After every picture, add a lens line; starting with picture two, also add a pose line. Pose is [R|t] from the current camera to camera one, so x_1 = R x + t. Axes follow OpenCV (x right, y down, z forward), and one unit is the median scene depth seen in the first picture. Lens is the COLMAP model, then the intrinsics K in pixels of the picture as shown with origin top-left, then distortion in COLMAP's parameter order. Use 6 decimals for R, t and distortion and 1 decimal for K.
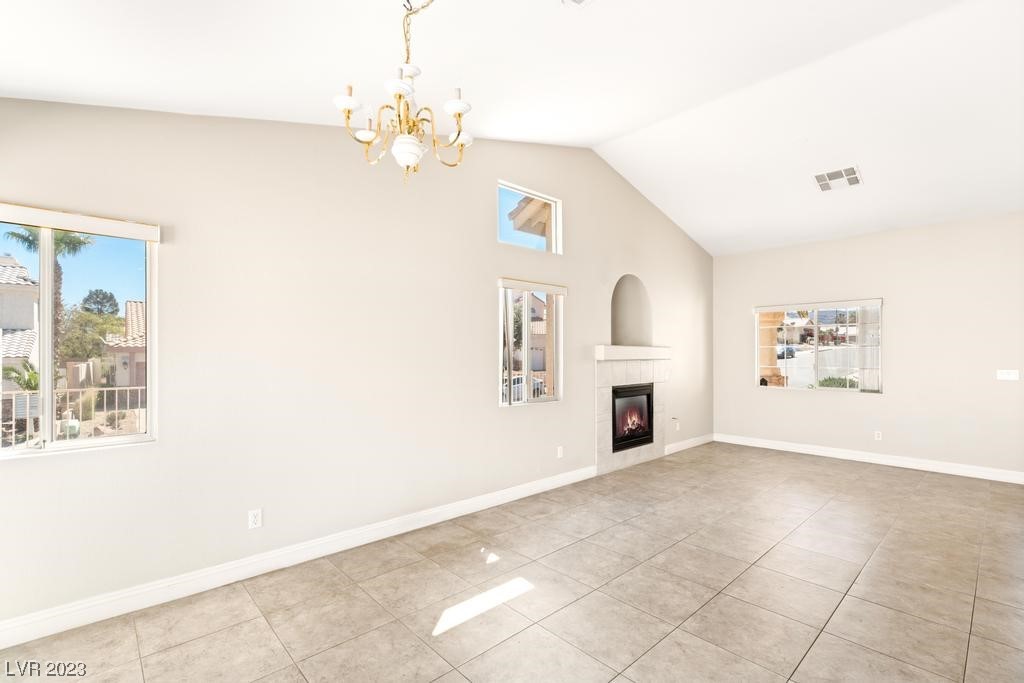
lens RADIAL K [[464.1, 0, 511.1], [0, 464.1, 355.6], [0, 0, 1]] dist [-0.019325, 0.010403]
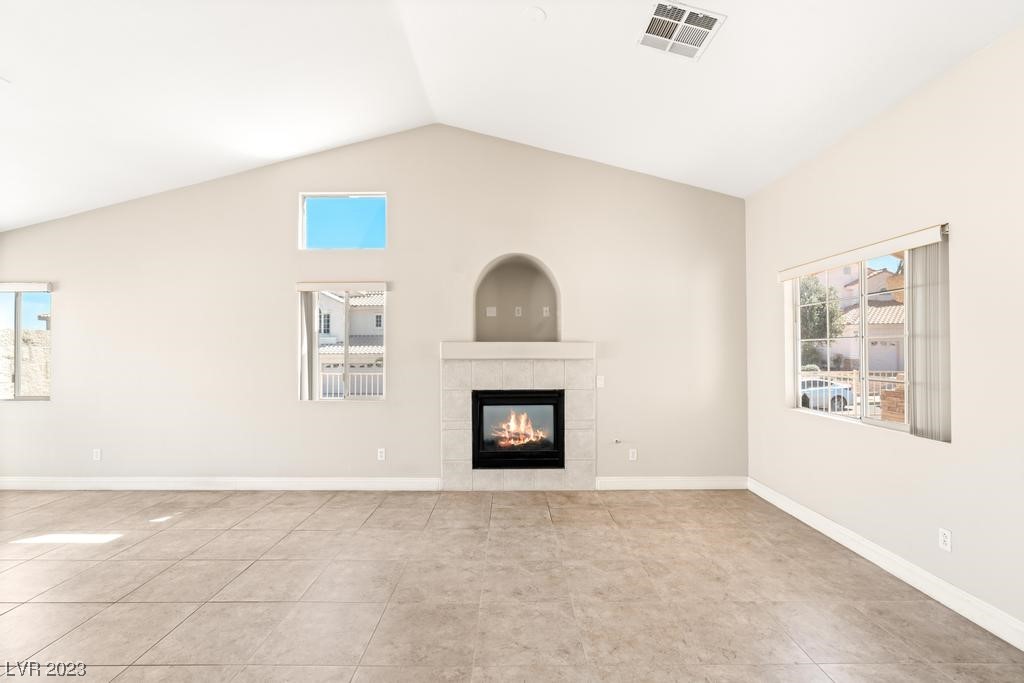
lens RADIAL K [[461.5, 0, 510.1], [0, 461.5, 345.0], [0, 0, 1]] dist [-0.014561, 0.007702]
pose [[0.729916, -0.011047, -0.683447, 0.880716], [0.000138, 0.999872, -0.016014, -0.002095], [0.683537, 0.011595, 0.729824, 0.446347]]
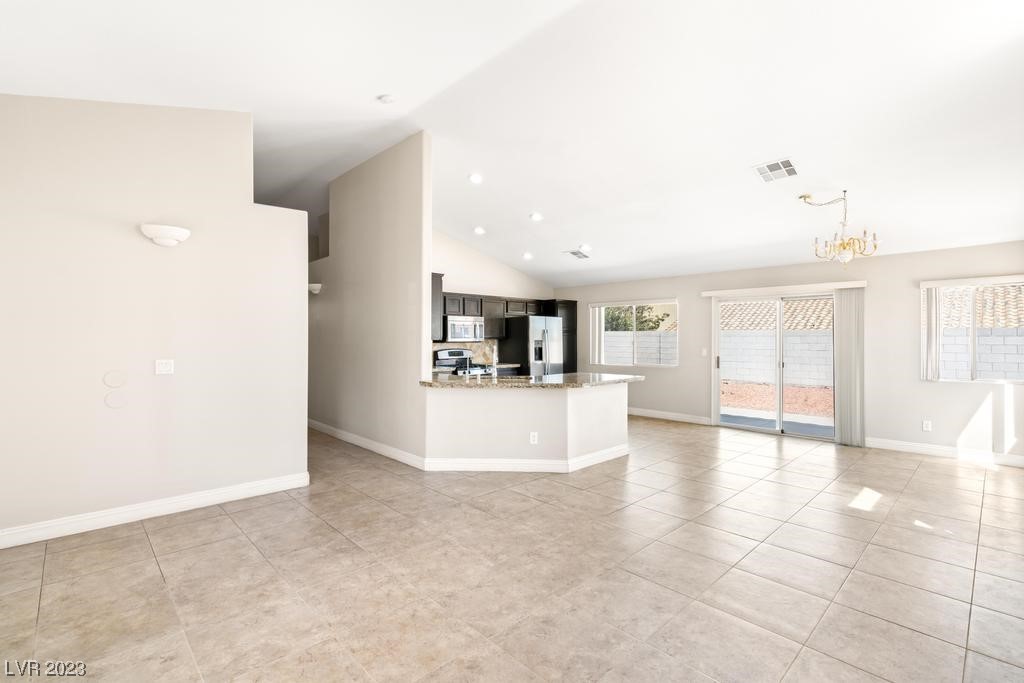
lens RADIAL K [[464.5, 0, 509.6], [0, 464.5, 336.7], [0, 0, 1]] dist [-0.000229, 0.000611]
pose [[-0.999944, -0.003407, -0.010009, 0.578272], [-0.003442, 0.999988, 0.003491, -0.007049], [0.009997, 0.003525, -0.999944, 1.261776]]
